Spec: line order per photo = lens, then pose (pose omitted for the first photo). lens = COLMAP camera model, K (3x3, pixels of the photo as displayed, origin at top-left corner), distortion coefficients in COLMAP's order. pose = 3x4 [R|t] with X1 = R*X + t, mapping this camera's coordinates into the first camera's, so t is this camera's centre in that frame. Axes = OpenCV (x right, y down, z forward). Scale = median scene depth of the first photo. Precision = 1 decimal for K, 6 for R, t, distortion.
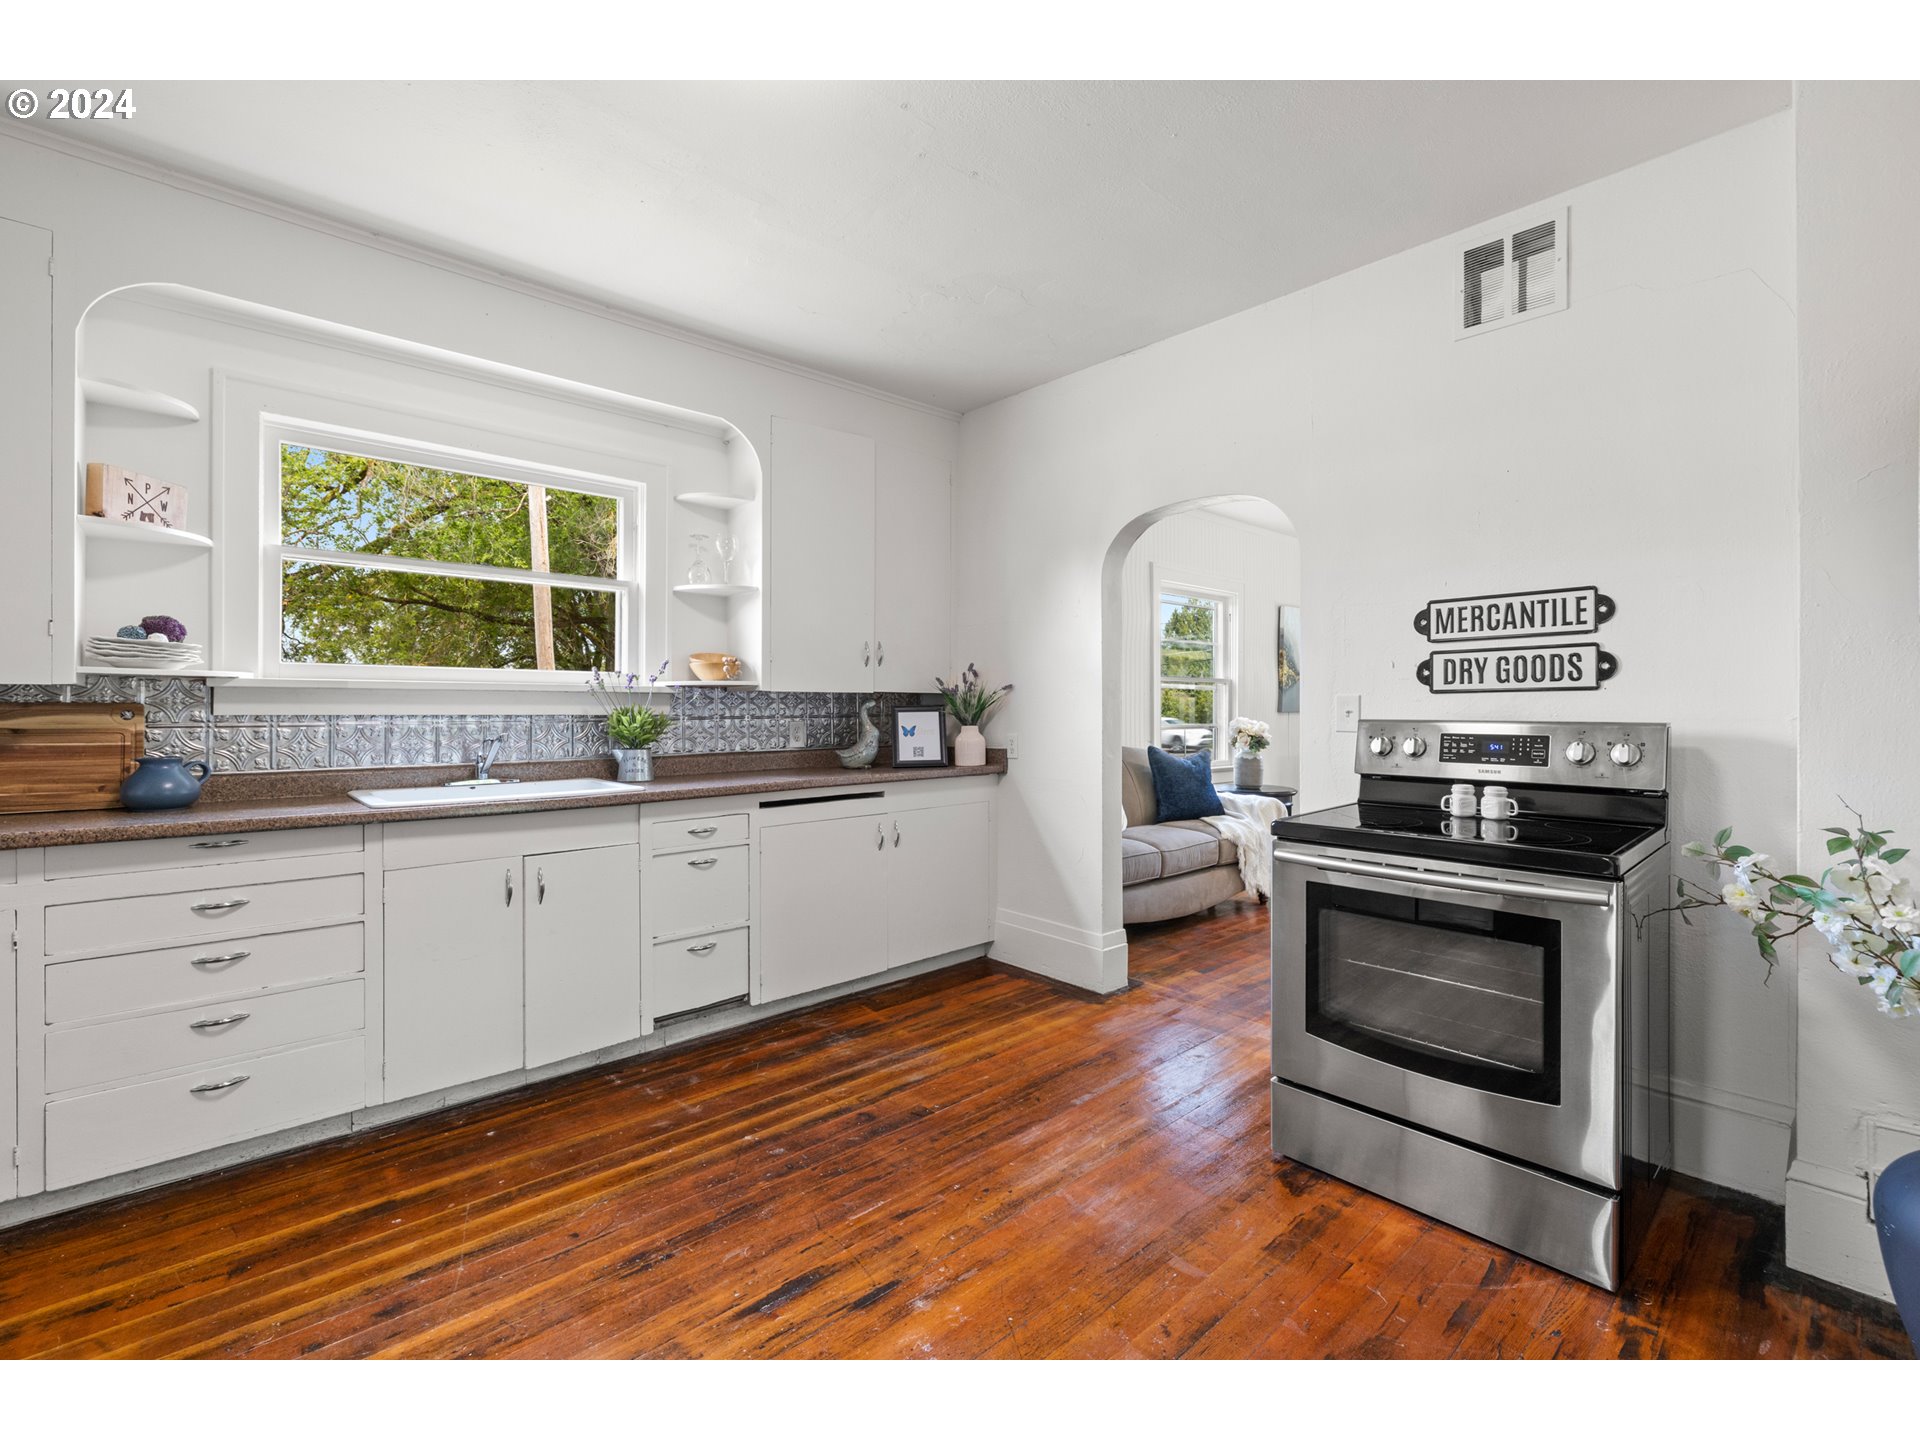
lens RADIAL K [[795.1, 0, 959.5], [0, 795.1, 711.9], [0, 0, 1]] dist [-0.000787, 0.000034]
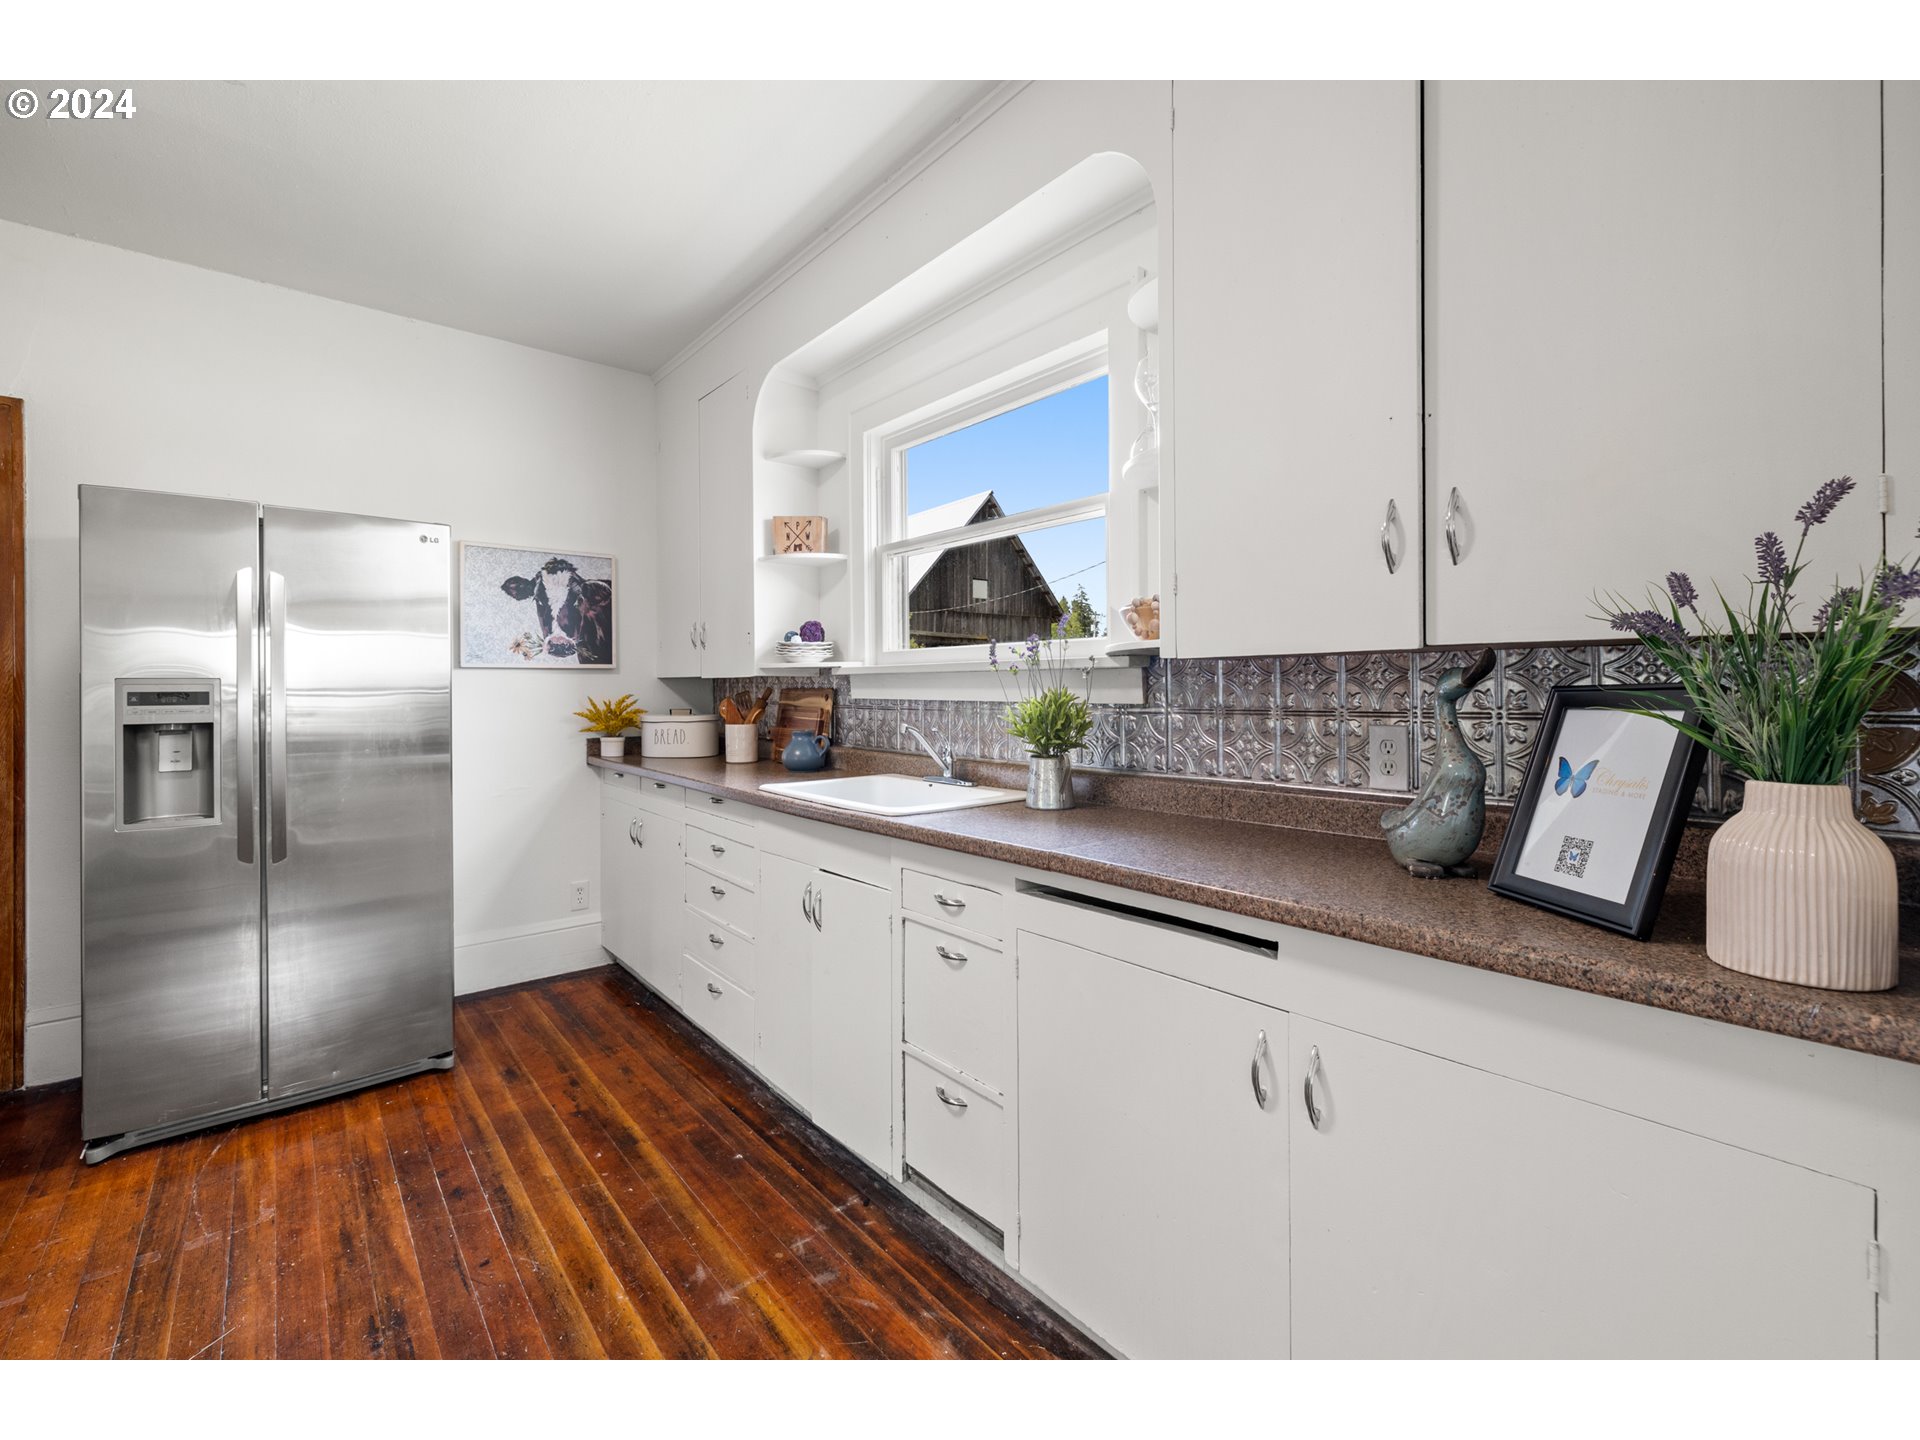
lens RADIAL K [[893.0, 0, 960.2], [0, 893.0, 698.5], [0, 0, 1]] dist [-0.000495, -0.000596]
pose [[-0.048369, 0.008294, -0.998795, 0.437937], [-0.004196, 0.999955, 0.008506, -0.009928], [0.998821, 0.004602, -0.048332, 1.340123]]
